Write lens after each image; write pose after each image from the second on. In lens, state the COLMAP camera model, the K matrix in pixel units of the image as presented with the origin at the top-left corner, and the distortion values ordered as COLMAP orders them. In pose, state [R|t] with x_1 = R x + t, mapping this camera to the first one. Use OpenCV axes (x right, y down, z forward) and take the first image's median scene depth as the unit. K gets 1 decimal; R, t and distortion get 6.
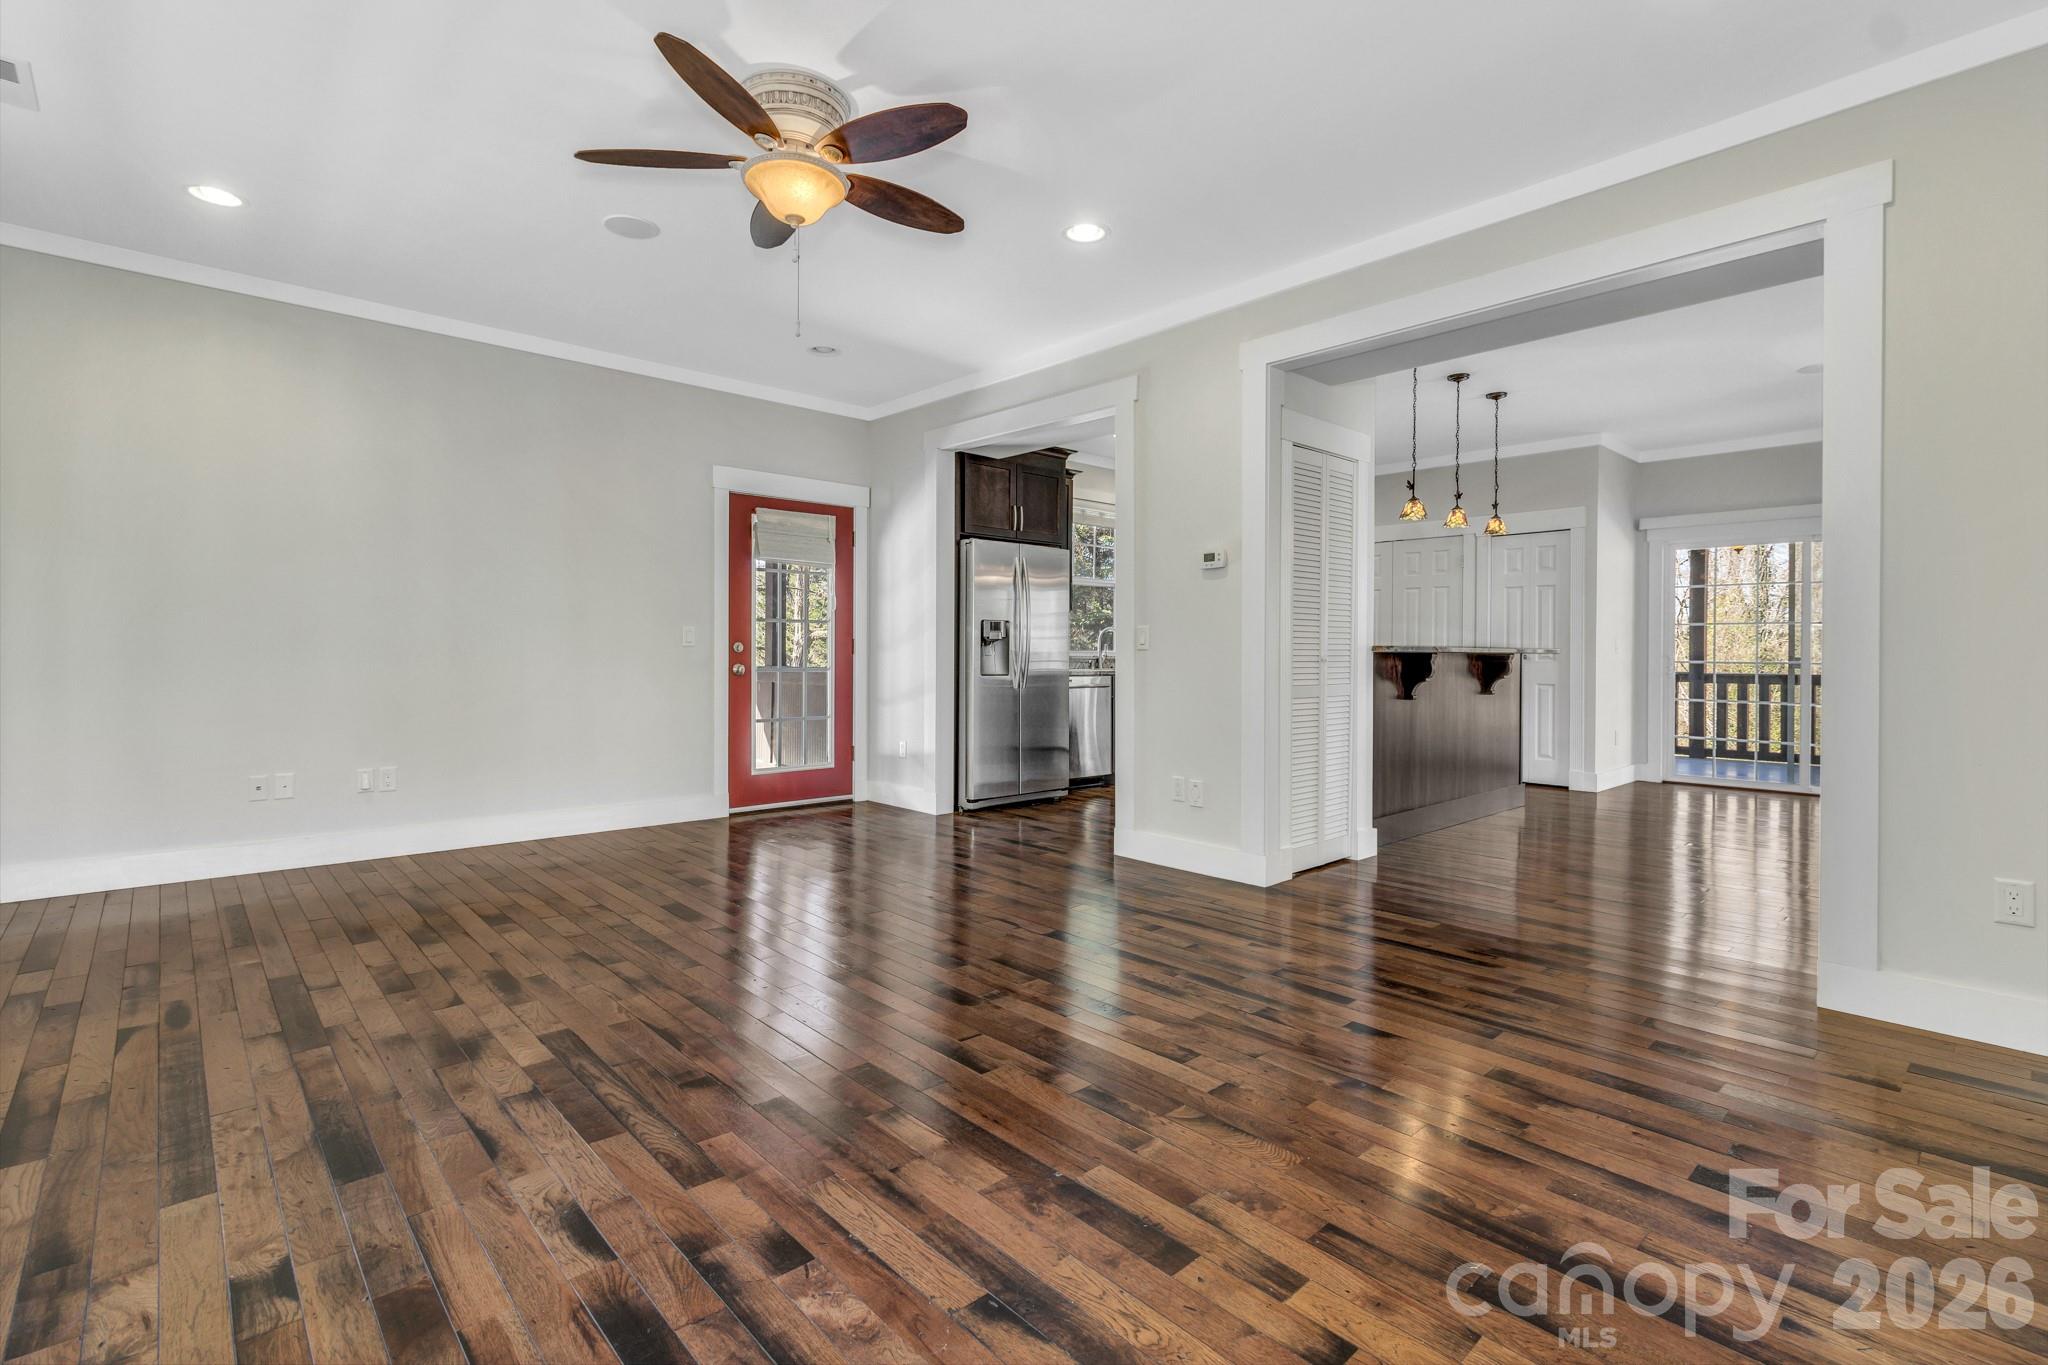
lens RADIAL K [[941.3, 0, 1026.4], [0, 941.3, 656.7], [0, 0, 1]] dist [0.001236, -0.000016]
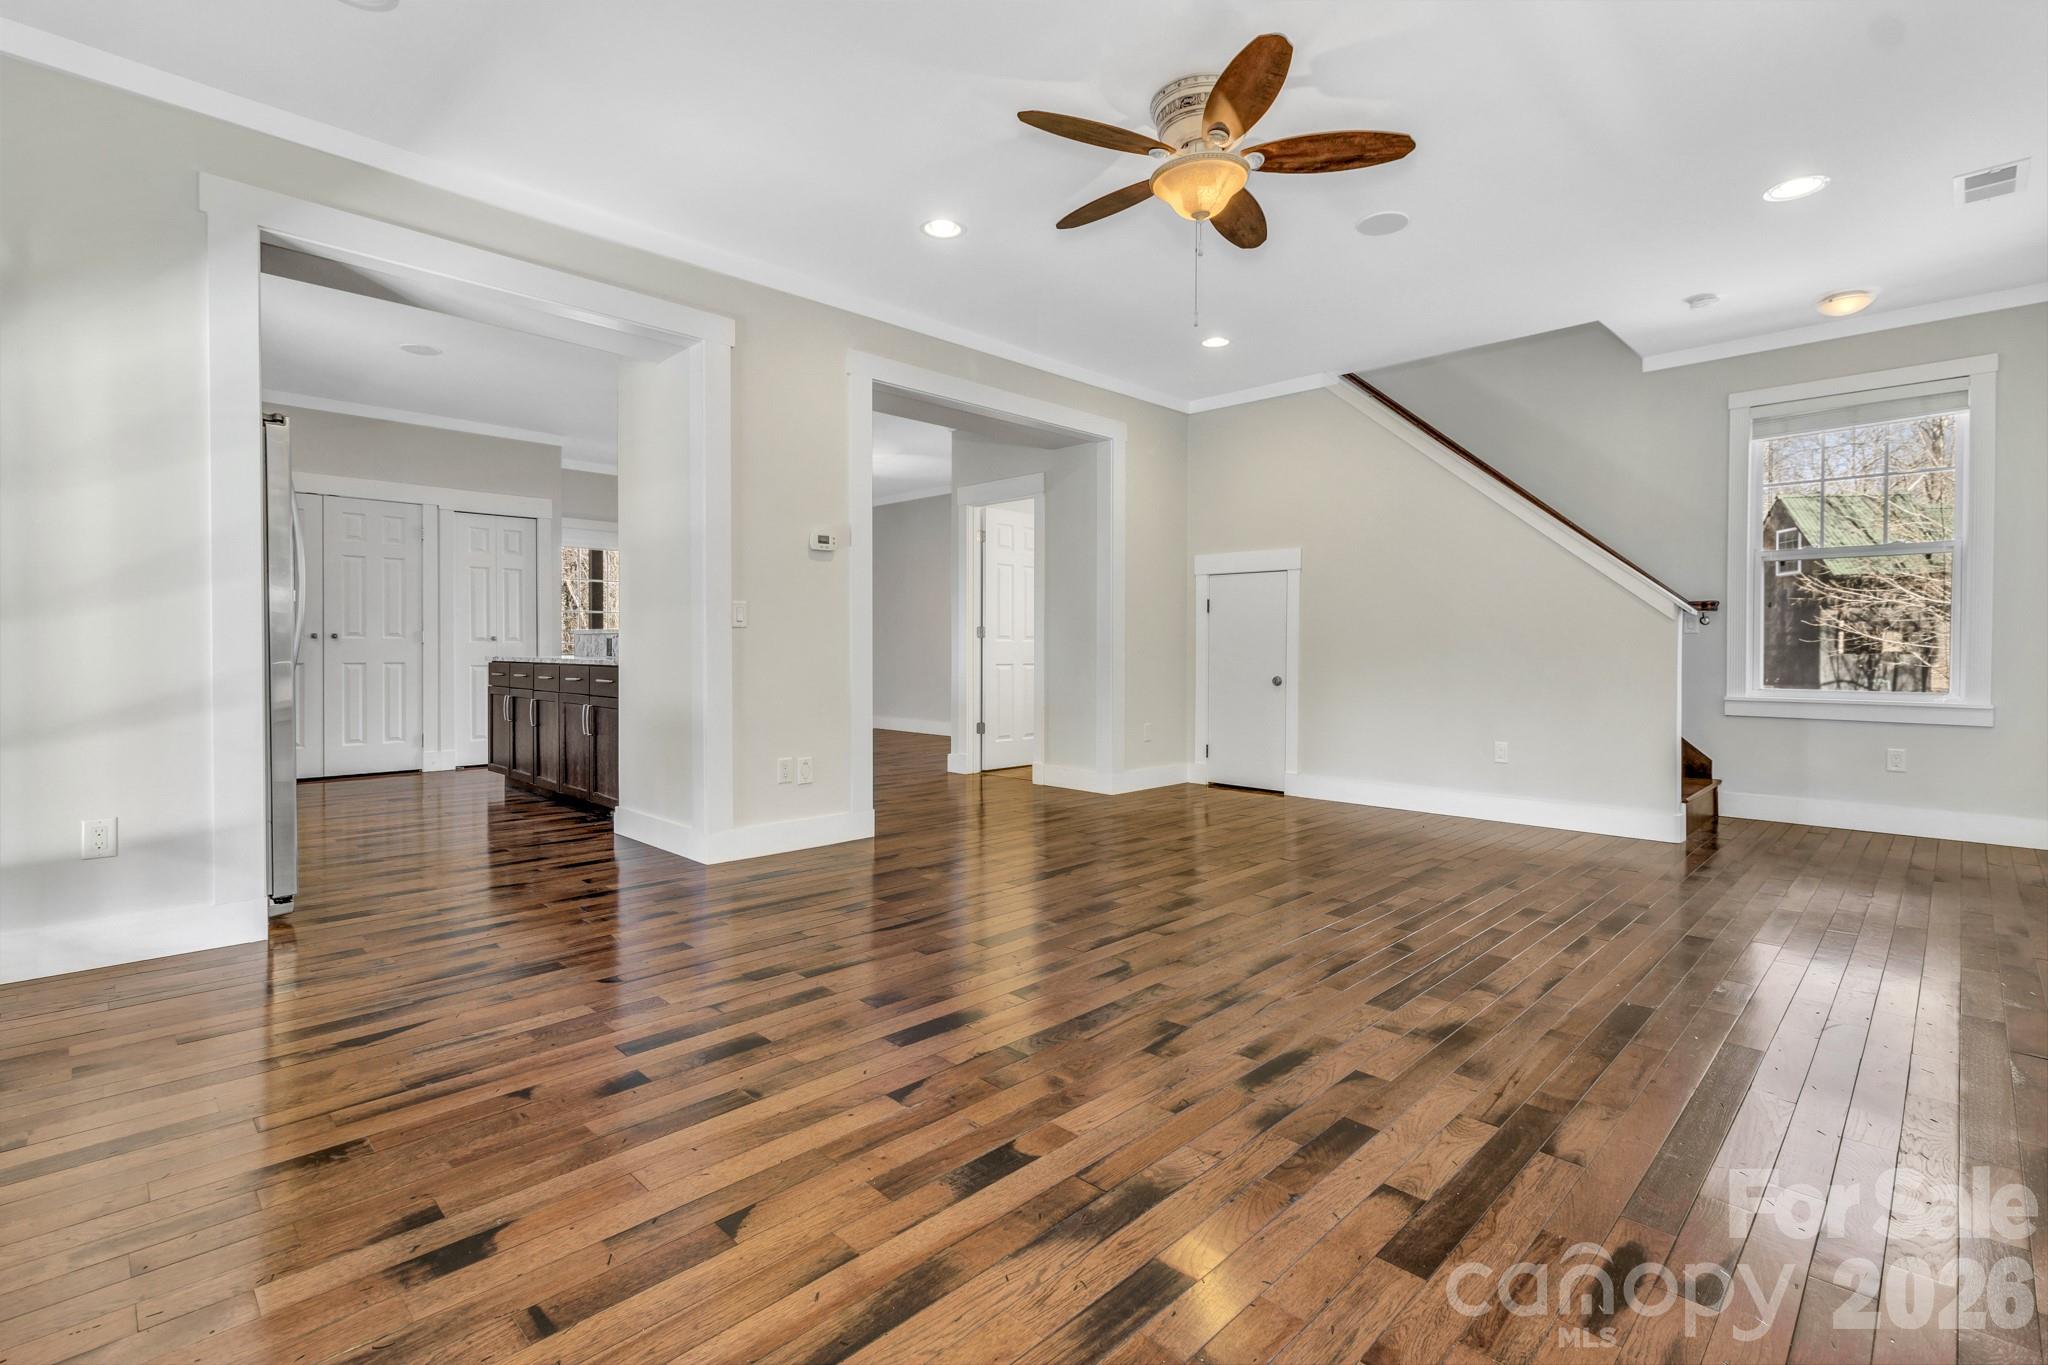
lens RADIAL K [[941.3, 0, 1026.4], [0, 941.3, 656.7], [0, 0, 1]] dist [0.001236, -0.000016]
pose [[-0.046458, -0.017755, 0.998762, -0.835788], [0.002435, 0.999837, 0.017887, 0.005494], [-0.998917, 0.003263, -0.046407, 0.804173]]
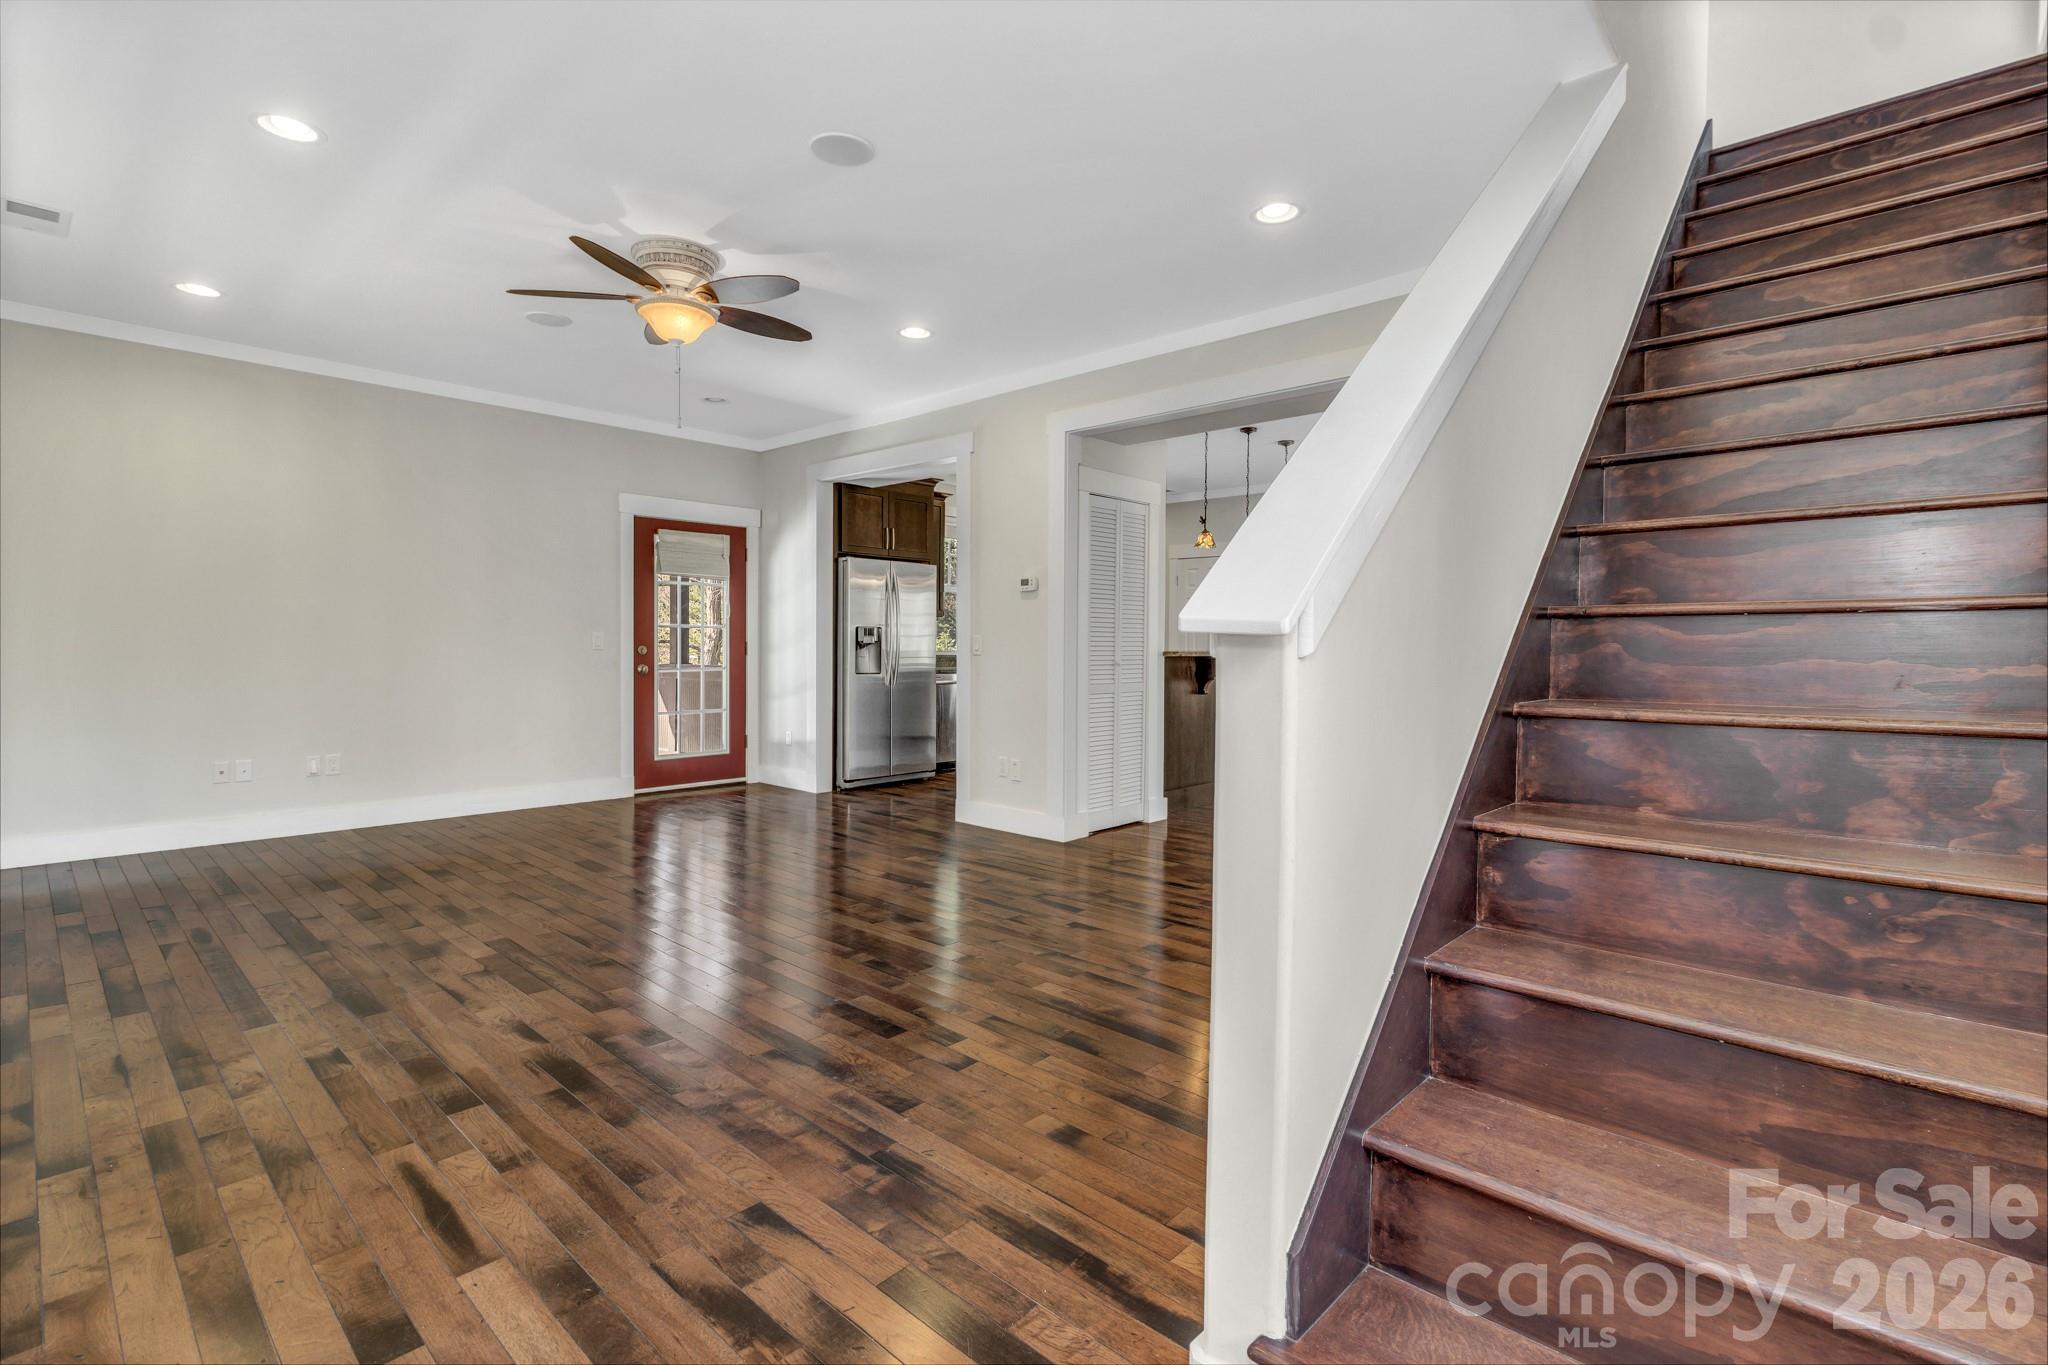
lens RADIAL K [[941.3, 0, 1026.4], [0, 941.3, 656.7], [0, 0, 1]] dist [0.001236, -0.000016]
pose [[0.996793, 0.000584, 0.080019, 0.093596], [-0.001393, 0.999949, 0.010052, -0.018287], [-0.080009, -0.010131, 0.996743, -0.248562]]
